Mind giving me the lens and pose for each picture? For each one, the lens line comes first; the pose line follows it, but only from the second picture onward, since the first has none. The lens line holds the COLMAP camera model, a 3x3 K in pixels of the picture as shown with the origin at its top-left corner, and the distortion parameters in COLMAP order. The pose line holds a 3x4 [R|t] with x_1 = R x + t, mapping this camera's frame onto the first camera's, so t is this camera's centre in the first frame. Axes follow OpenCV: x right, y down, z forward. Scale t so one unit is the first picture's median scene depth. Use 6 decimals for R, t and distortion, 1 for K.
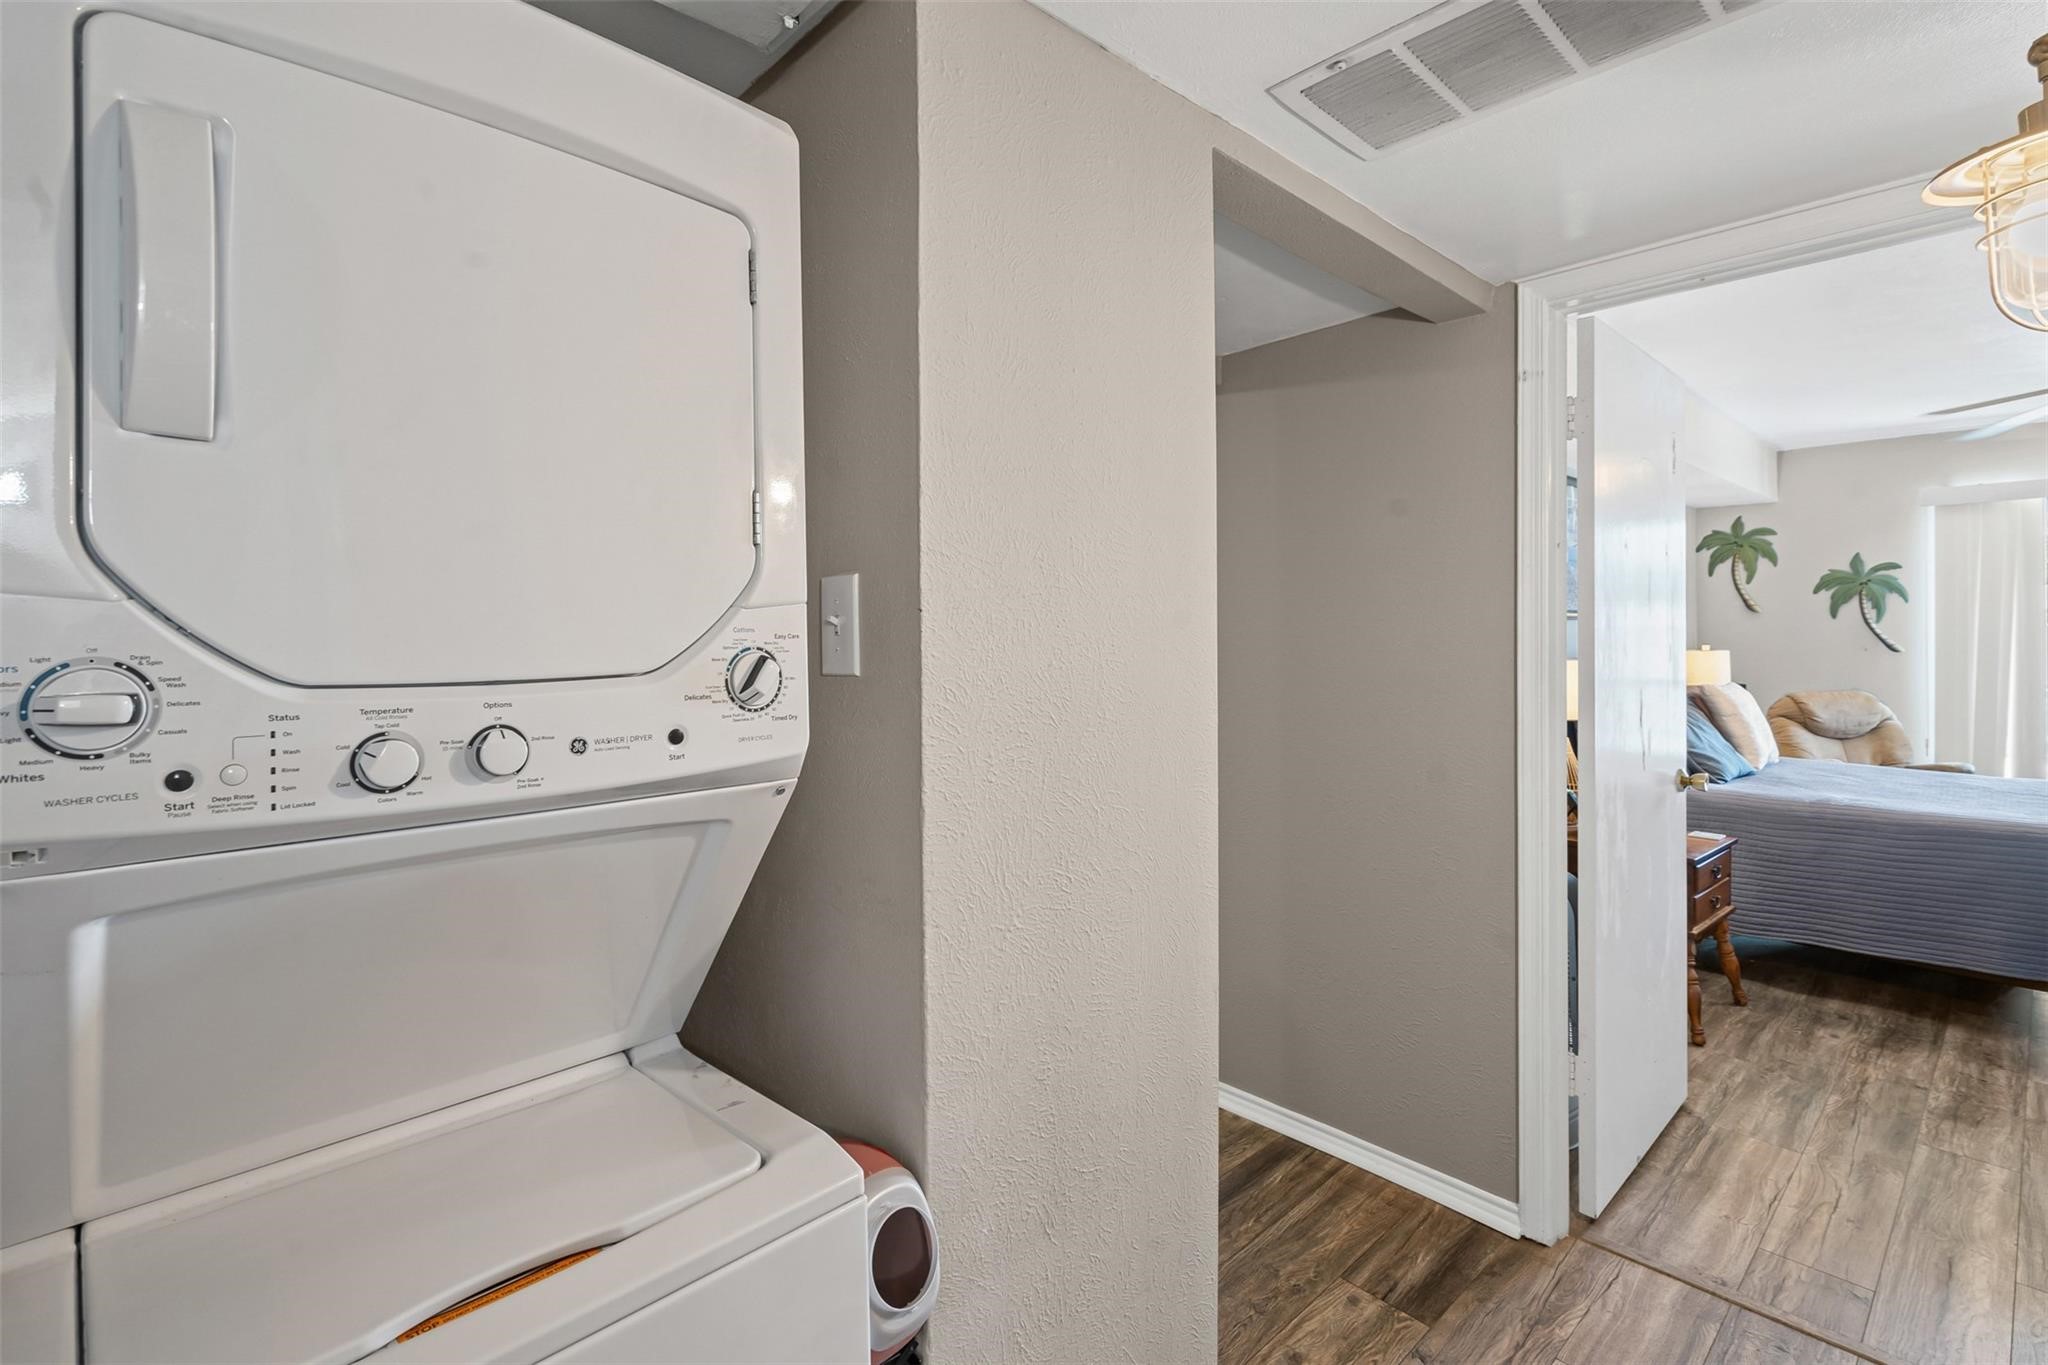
lens RADIAL K [[952.3, 0, 994.9], [0, 952.3, 635.2], [0, 0, 1]] dist [-0.004035, 0.000350]
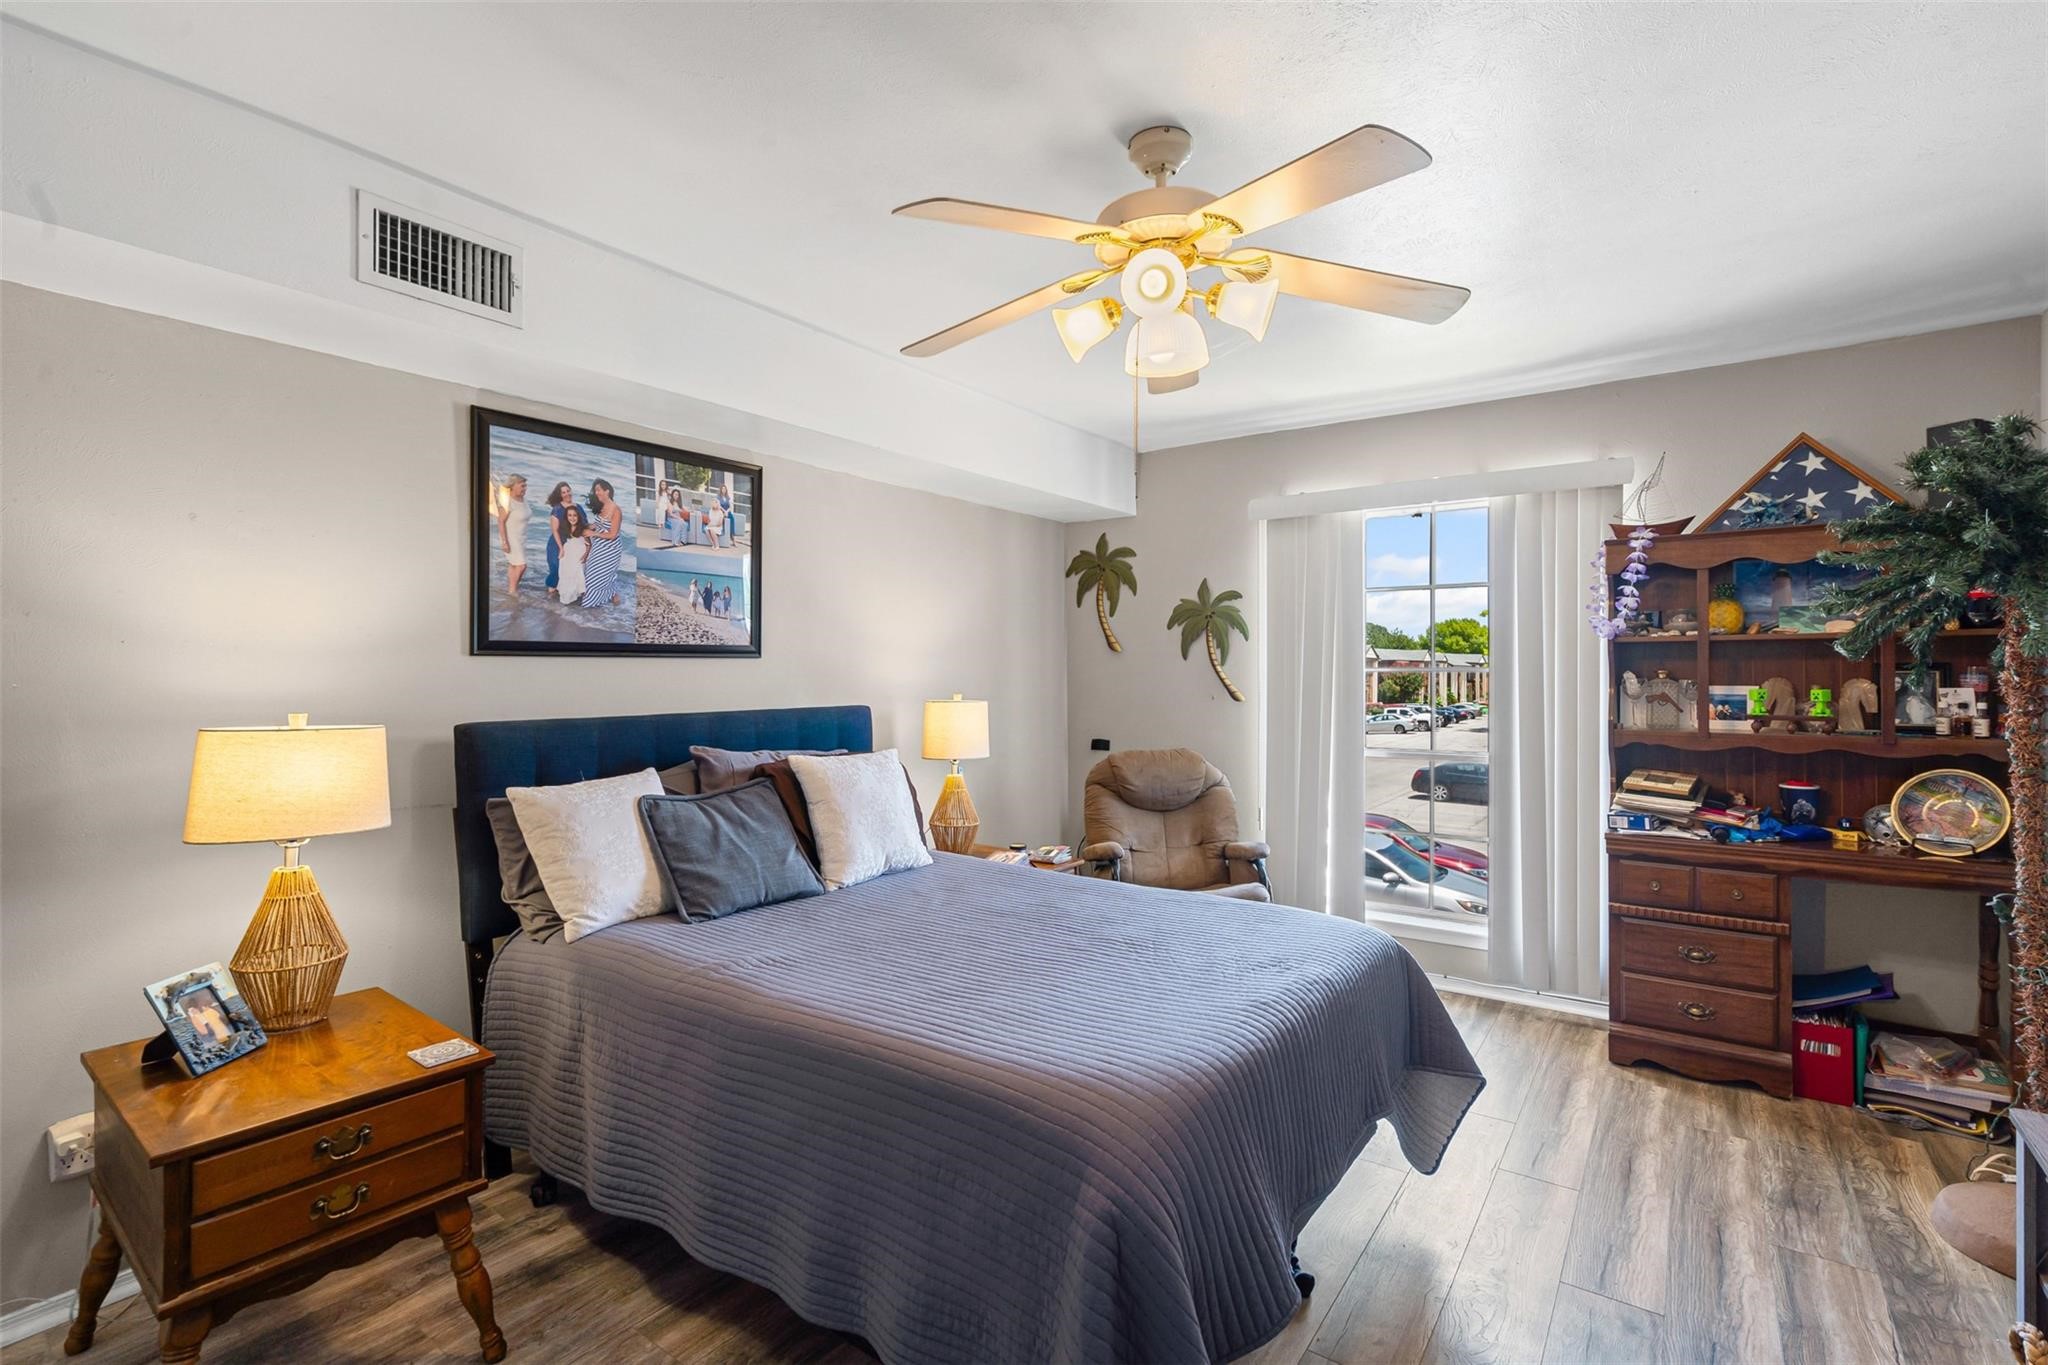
lens RADIAL K [[952.3, 0, 1009.1], [0, 952.3, 668.1], [0, 0, 1]] dist [-0.004035, 0.000350]
pose [[0.978125, 0.001163, 0.208017, 0.587364], [0.000683, 0.999961, -0.008800, -0.003305], [-0.208019, 0.008750, 0.978086, 0.243799]]
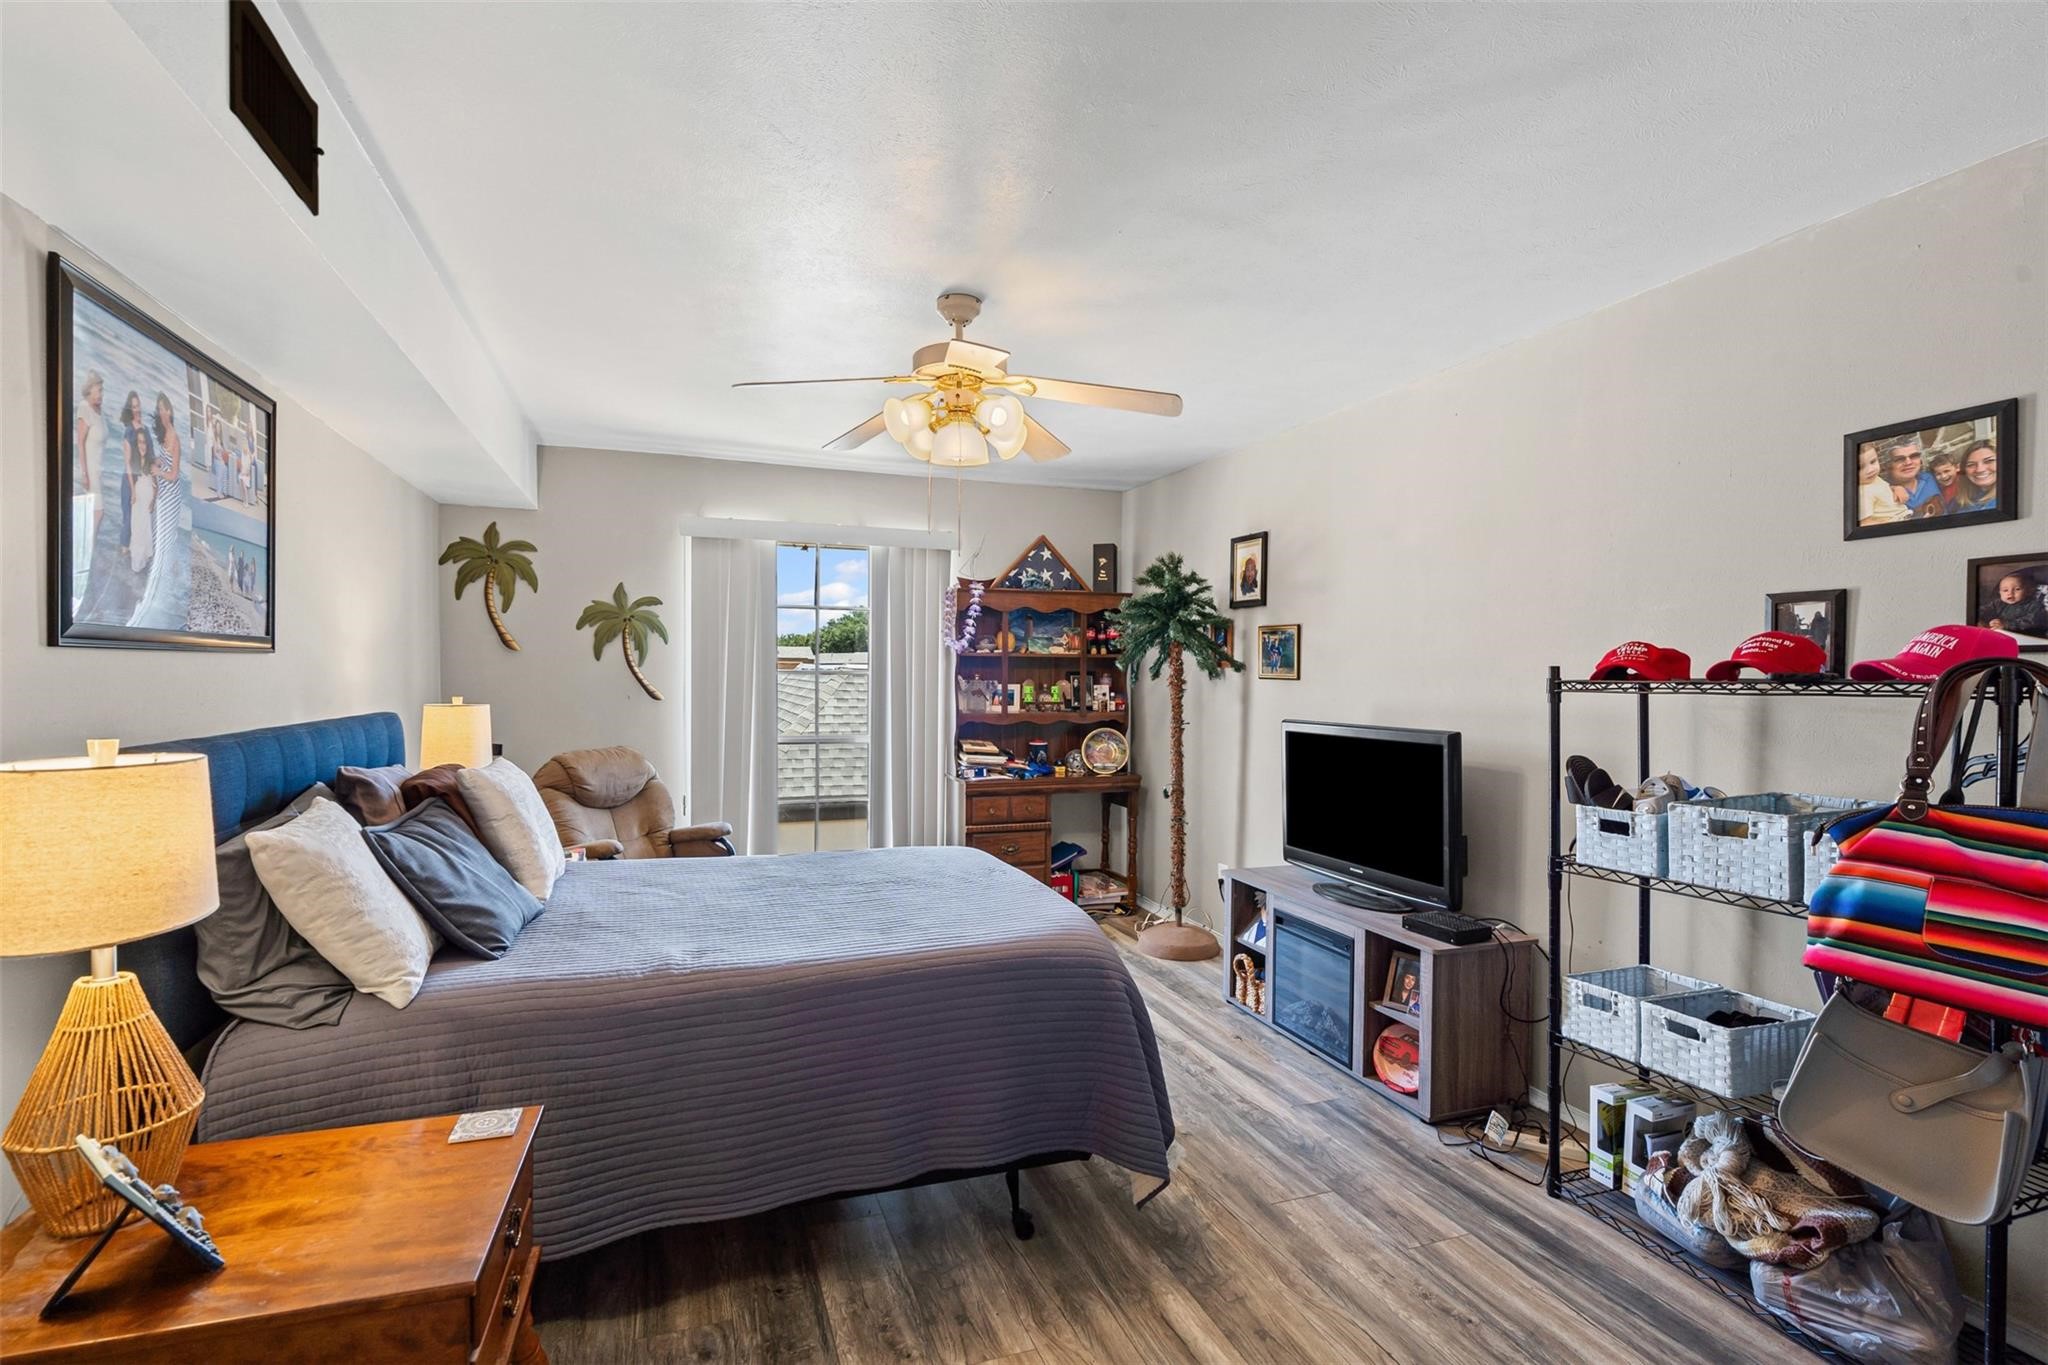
lens RADIAL K [[952.3, 0, 1031.5], [0, 952.3, 686.2], [0, 0, 1]] dist [-0.004035, 0.000350]
pose [[0.360279, -0.006943, 0.932819, 0.255420], [-0.004052, 0.999951, 0.009008, -0.004016], [-0.932836, -0.007025, 0.360233, 0.361385]]
